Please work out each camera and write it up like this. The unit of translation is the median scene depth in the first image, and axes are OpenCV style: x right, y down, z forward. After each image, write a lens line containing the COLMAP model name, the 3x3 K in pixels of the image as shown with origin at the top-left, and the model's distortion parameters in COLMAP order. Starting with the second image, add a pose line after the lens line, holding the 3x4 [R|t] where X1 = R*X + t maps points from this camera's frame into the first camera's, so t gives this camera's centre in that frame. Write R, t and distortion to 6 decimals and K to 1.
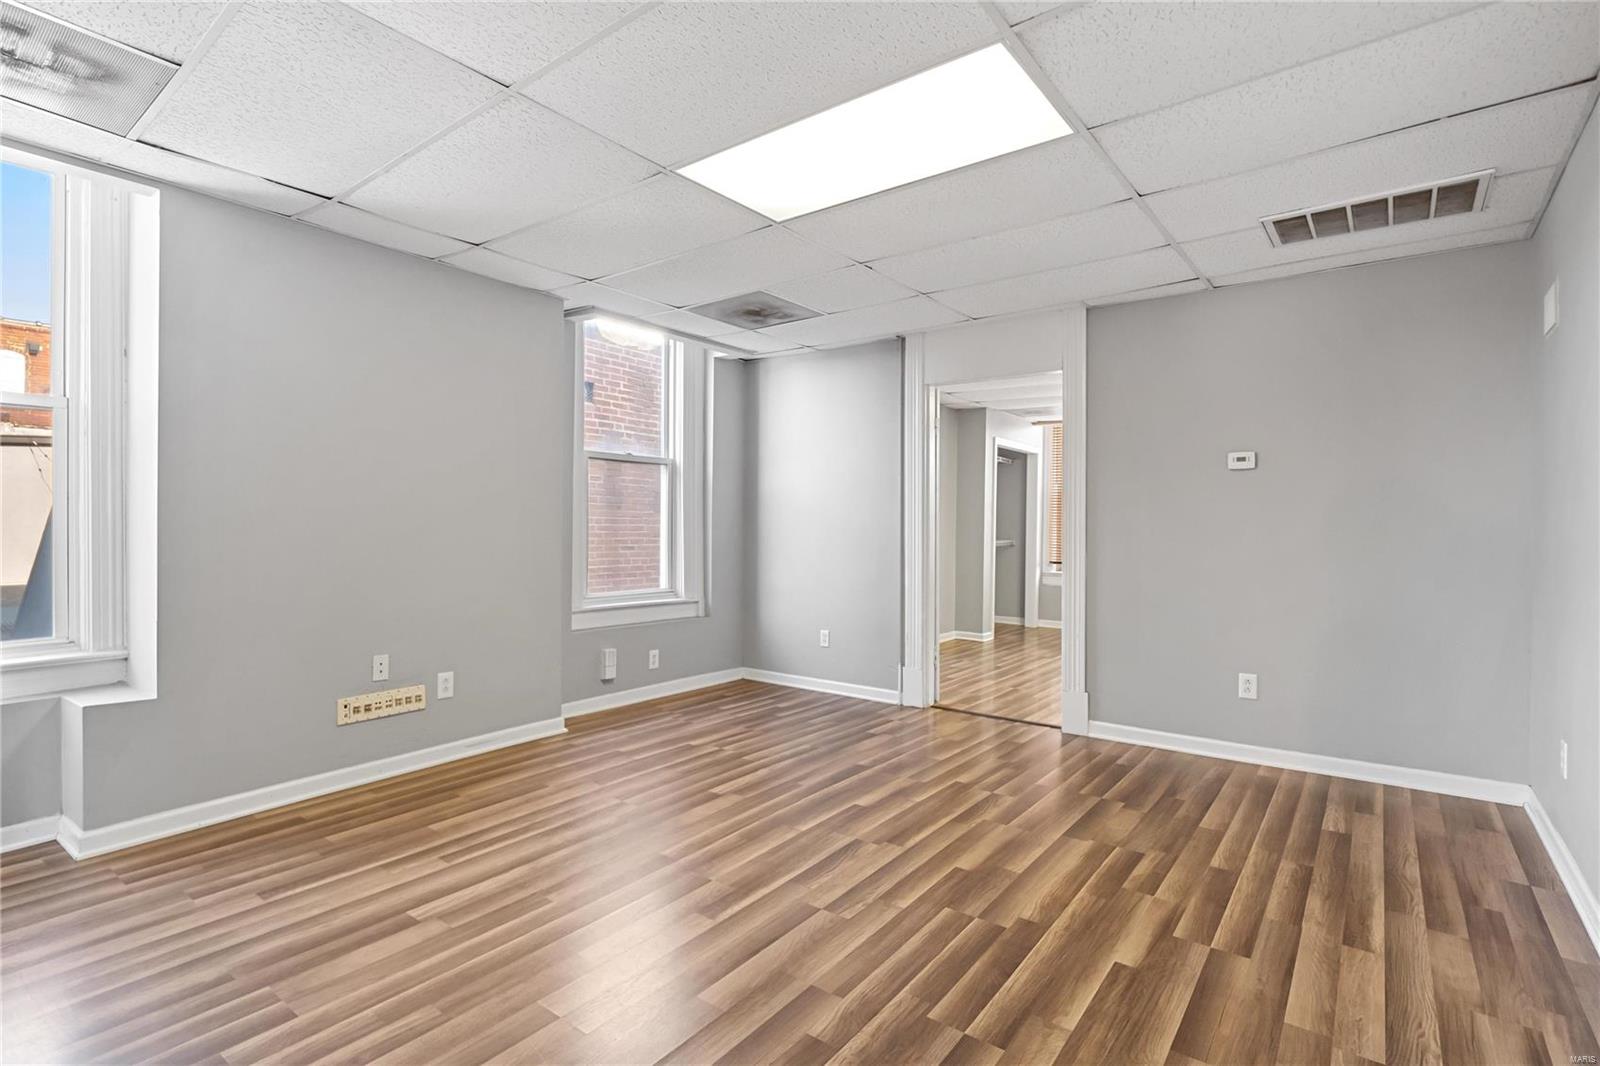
lens RADIAL K [[767.8, 0, 797.3], [0, 767.8, 530.2], [0, 0, 1]] dist [0.003244, -0.004985]
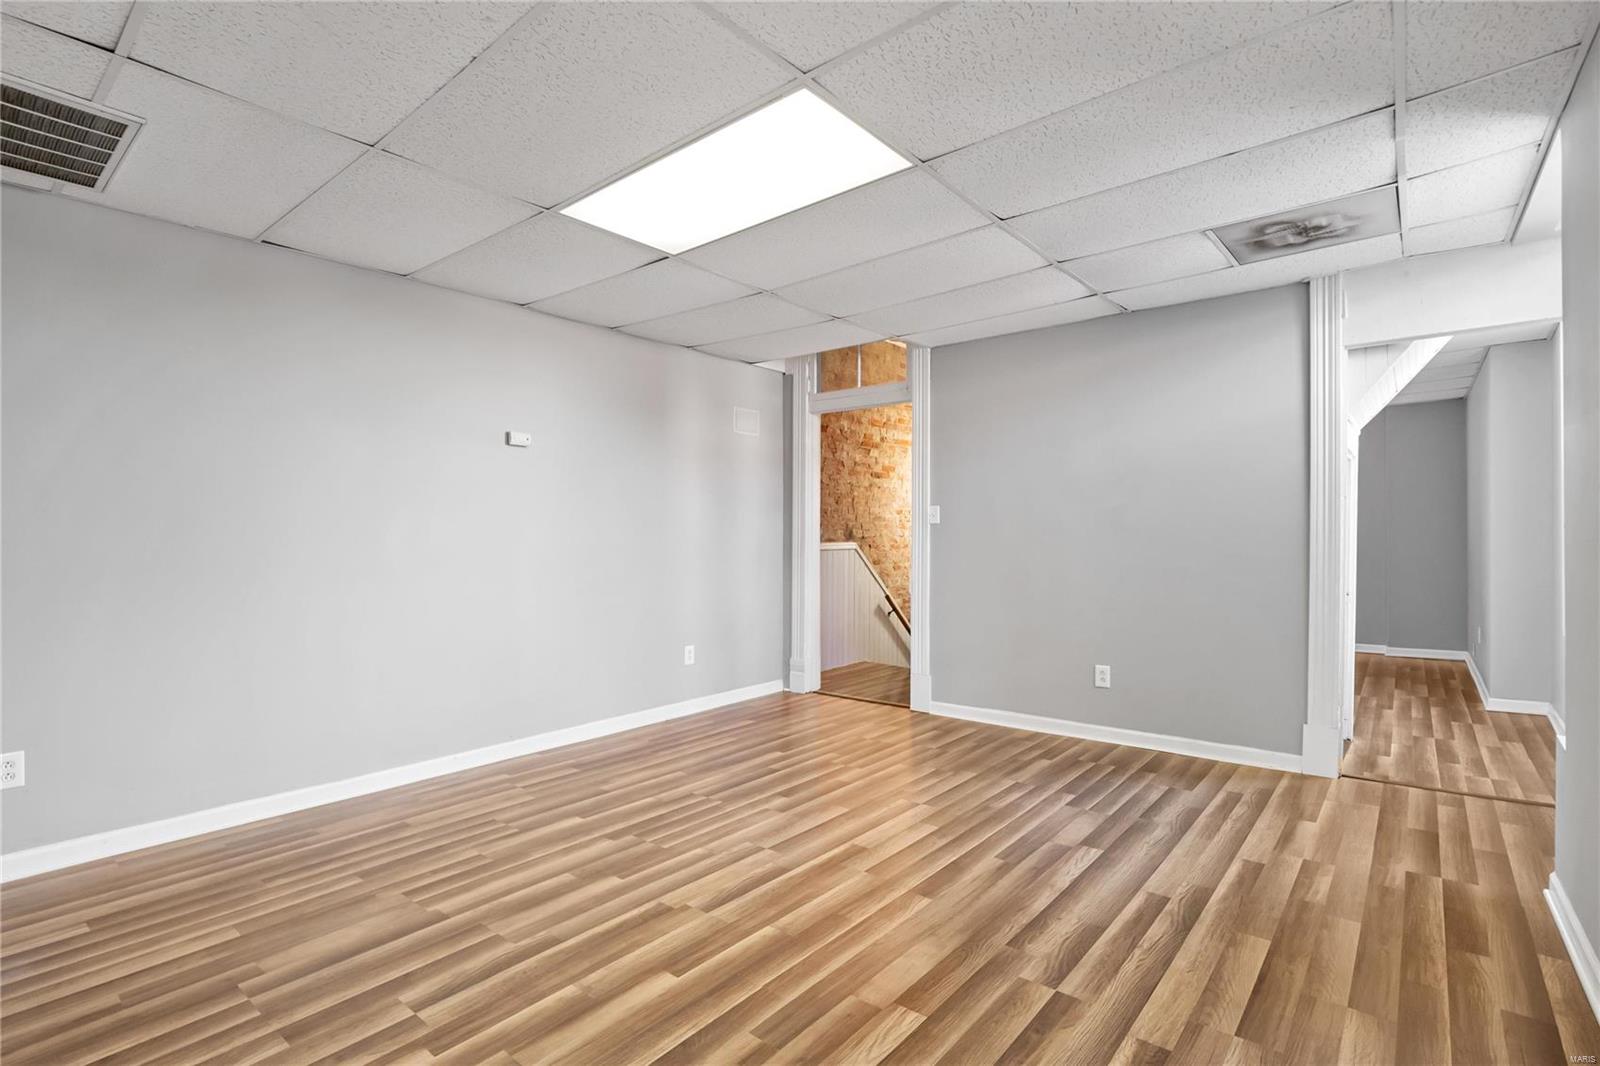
lens RADIAL K [[767.8, 0, 797.6], [0, 767.8, 531.1], [0, 0, 1]] dist [0.003244, -0.004985]
pose [[-0.999315, -0.002484, 0.036914, -0.057609], [-0.002517, 0.999996, -0.000841, -0.012408], [-0.036912, -0.000934, -0.999318, 2.086126]]
